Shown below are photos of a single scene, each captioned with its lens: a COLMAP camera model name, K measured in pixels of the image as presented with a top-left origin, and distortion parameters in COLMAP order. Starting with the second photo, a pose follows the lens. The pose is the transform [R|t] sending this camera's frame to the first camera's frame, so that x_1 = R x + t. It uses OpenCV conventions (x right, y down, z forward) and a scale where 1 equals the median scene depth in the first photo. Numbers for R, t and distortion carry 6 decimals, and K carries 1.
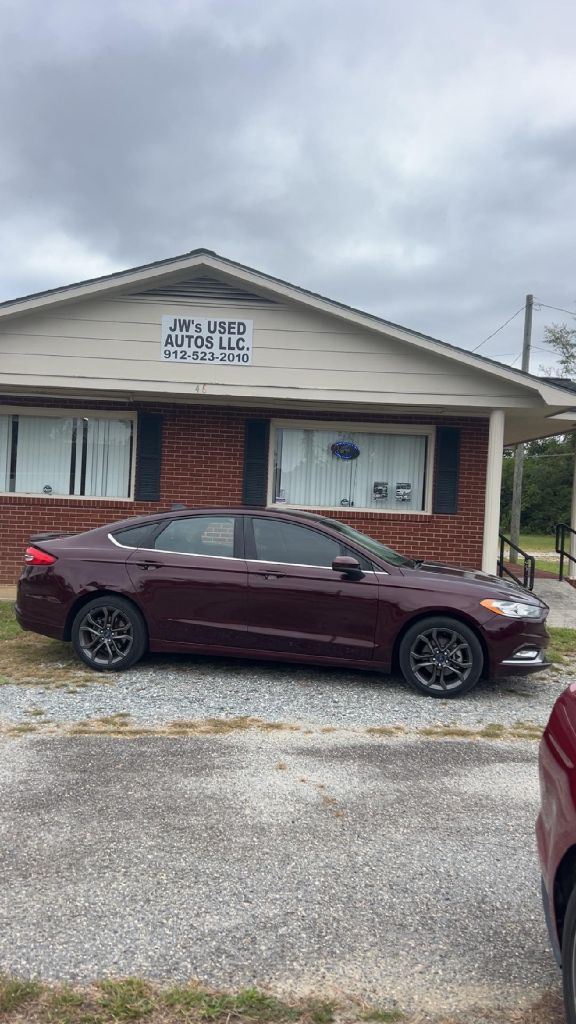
lens RADIAL K [[777.3, 0, 286.9], [0, 777.3, 553.9], [0, 0, 1]] dist [0.042496, -0.107591]
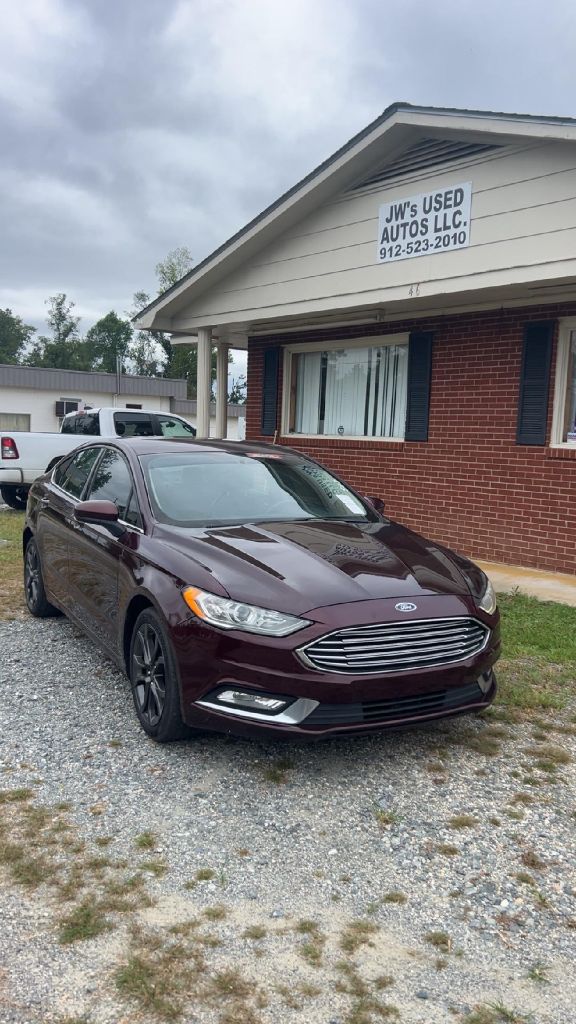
lens RADIAL K [[787.7, 0, 288.0], [0, 787.7, 547.6], [0, 0, 1]] dist [0.011806, -0.035136]
pose [[0.635954, 0.087940, -0.766700, 0.431066], [-0.053955, 0.996122, 0.069501, -0.006788], [0.769838, -0.002831, 0.638233, 0.408466]]
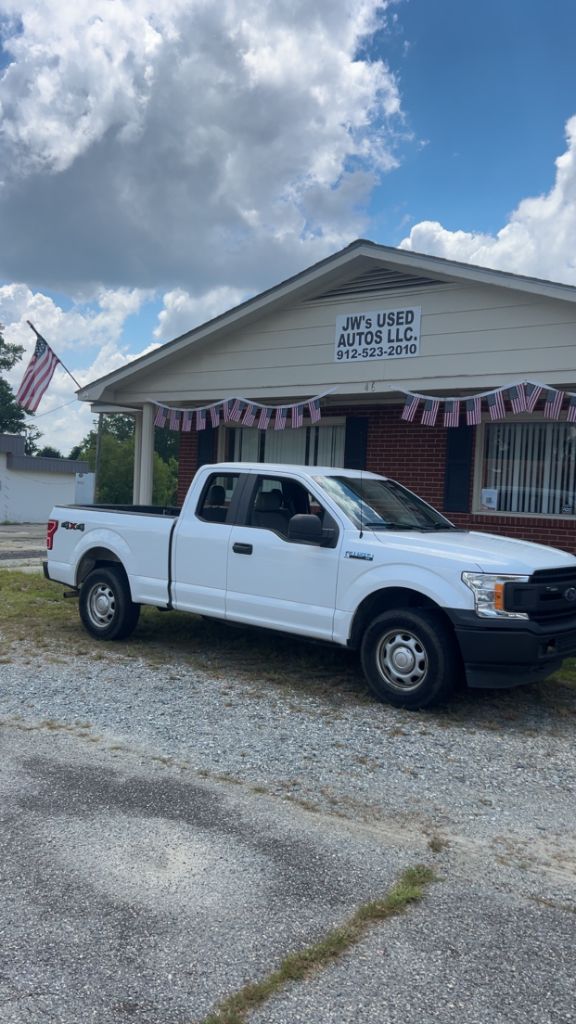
lens RADIAL K [[777.3, 0, 286.9], [0, 777.3, 553.9], [0, 0, 1]] dist [0.042496, -0.107591]
pose [[0.808060, 0.033175, -0.588165, 0.372127], [-0.042055, 0.999114, -0.001424, -0.004493], [0.587597, 0.025886, 0.808740, 0.183086]]
